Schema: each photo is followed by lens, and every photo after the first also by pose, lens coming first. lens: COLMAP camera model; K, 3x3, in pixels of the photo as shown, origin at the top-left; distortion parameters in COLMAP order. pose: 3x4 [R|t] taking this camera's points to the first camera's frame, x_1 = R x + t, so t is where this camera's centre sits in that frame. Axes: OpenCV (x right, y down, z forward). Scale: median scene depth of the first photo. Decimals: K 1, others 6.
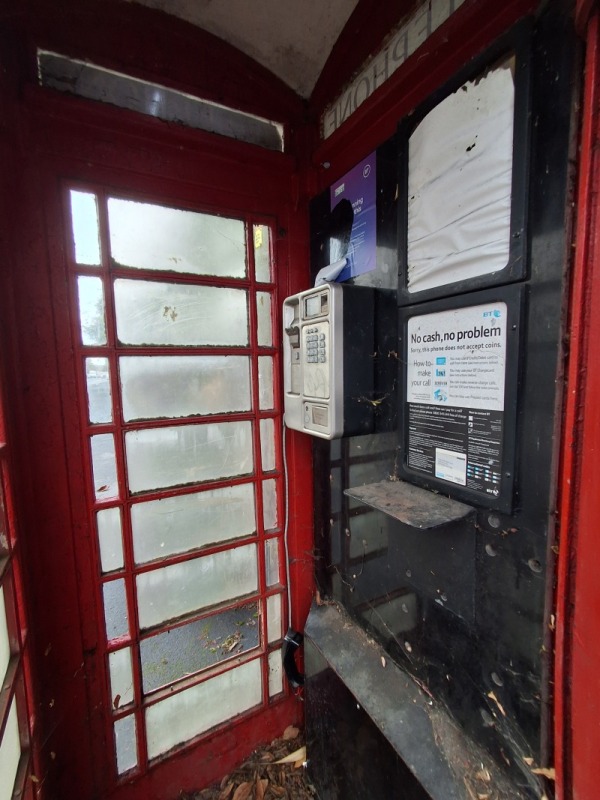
lens RADIAL K [[365.9, 0, 300.0], [0, 365.9, 400.0], [0, 0, 1]] dist [0.000228, 0.000012]
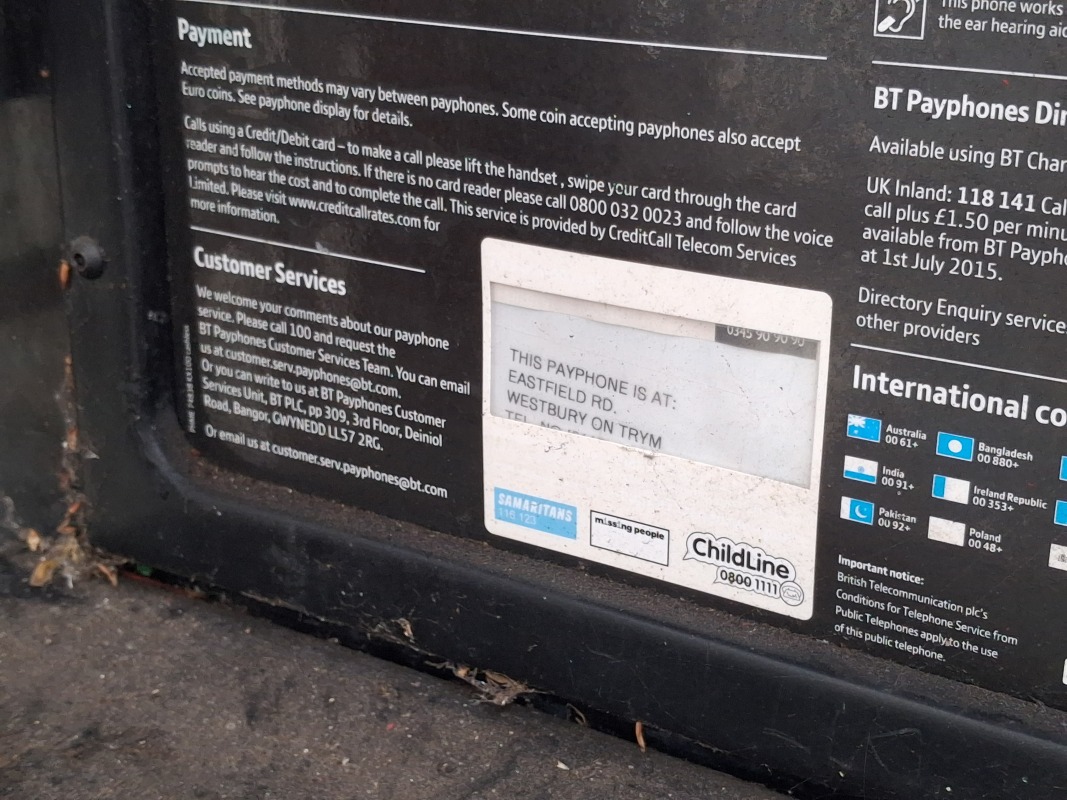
lens RADIAL K [[1687.7, 0, 533.5], [0, 1687.7, 400.0], [0, 0, 1]] dist [0.160383, 0.000948]
pose [[0.882943, -0.139142, 0.448388, 0.189137], [0.022118, 0.966339, 0.256319, 0.062575], [-0.468960, -0.216397, 0.856300, 0.626417]]
